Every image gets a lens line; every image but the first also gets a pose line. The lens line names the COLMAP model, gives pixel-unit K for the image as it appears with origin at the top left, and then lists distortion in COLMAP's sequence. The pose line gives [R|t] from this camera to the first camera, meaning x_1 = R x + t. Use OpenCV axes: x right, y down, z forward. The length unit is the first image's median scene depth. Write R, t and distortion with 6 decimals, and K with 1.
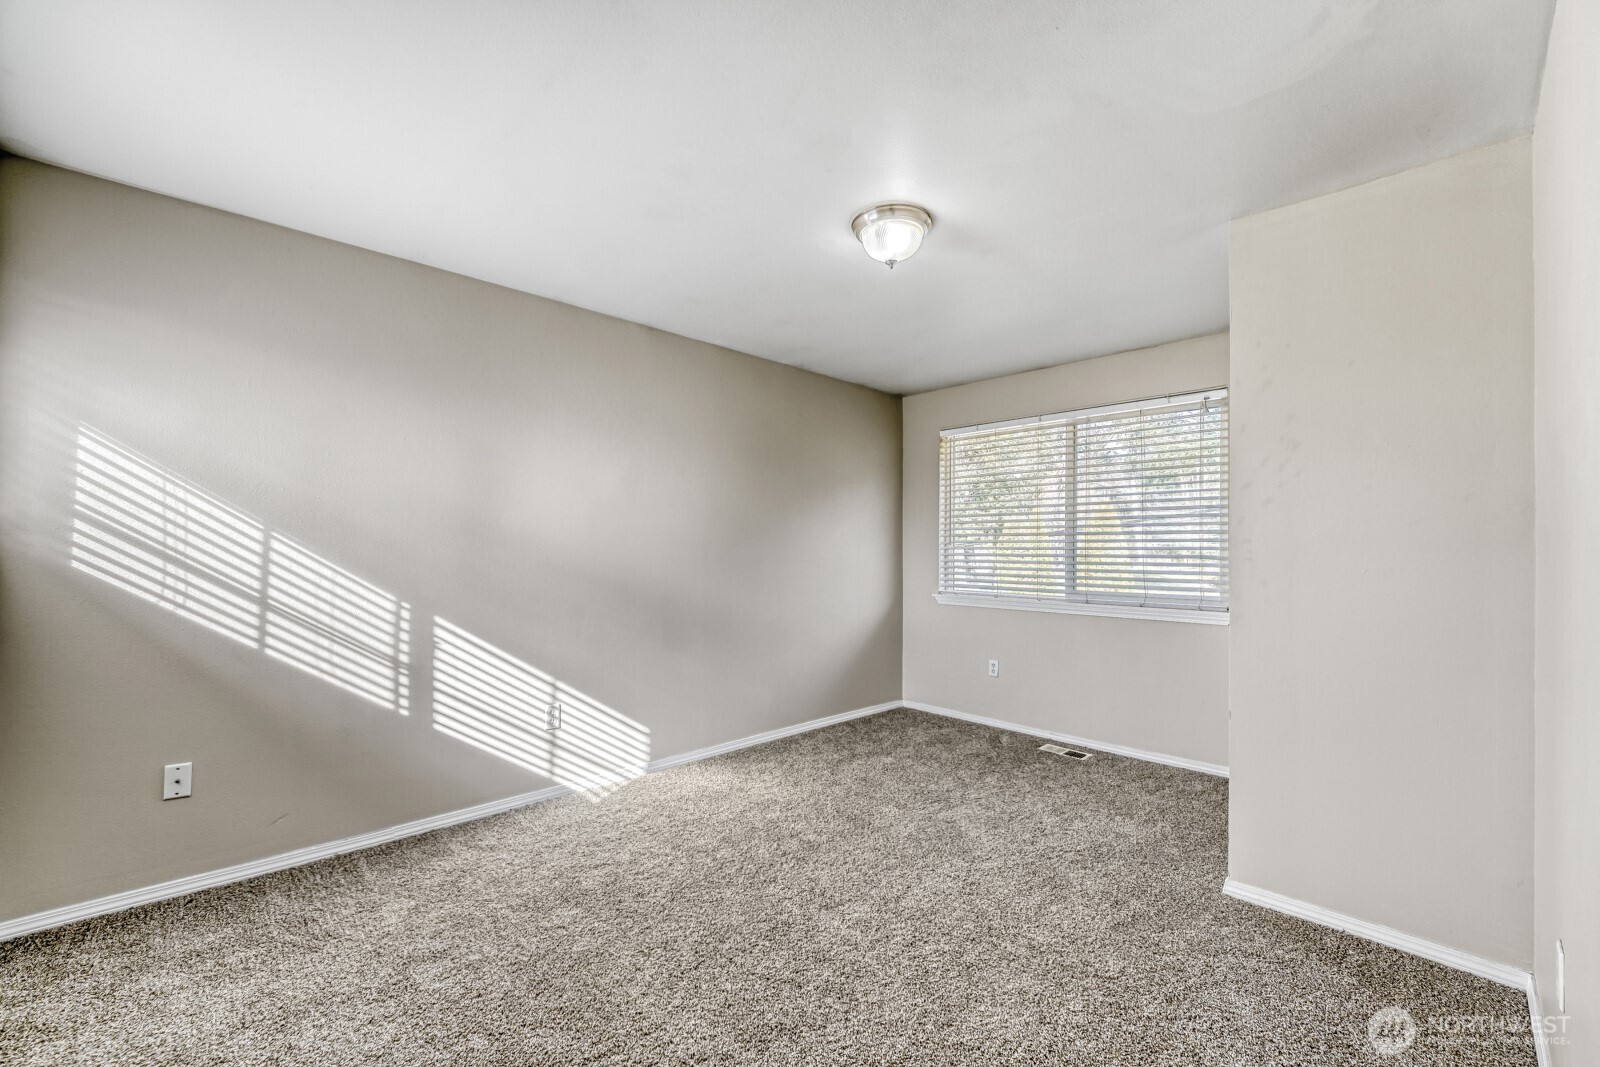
lens RADIAL K [[654.0, 0, 798.1], [0, 654.0, 540.0], [0, 0, 1]] dist [-0.011689, -0.000049]
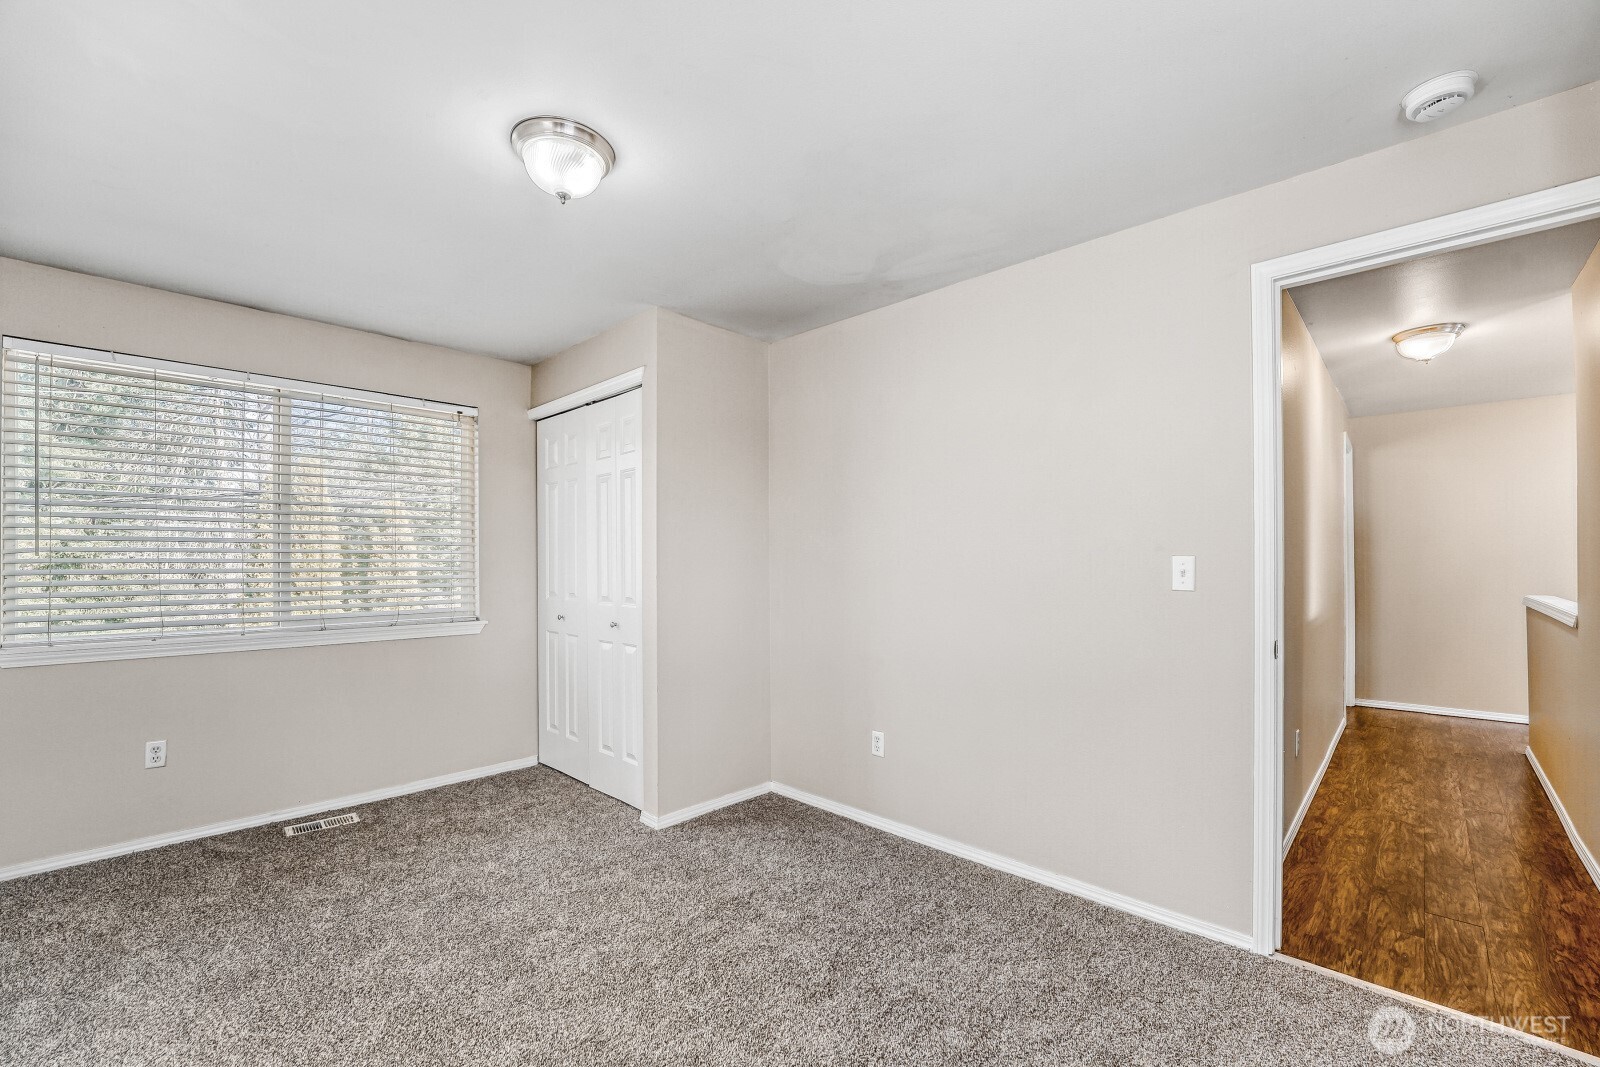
lens RADIAL K [[664.7, 0, 828.7], [0, 664.7, 545.0], [0, 0, 1]] dist [-0.016185, 0.000086]
pose [[-0.056820, 0.016349, 0.998251, -0.437726], [-0.010703, 0.999798, -0.016984, 0.001038], [-0.998327, -0.011650, -0.056633, 0.483384]]
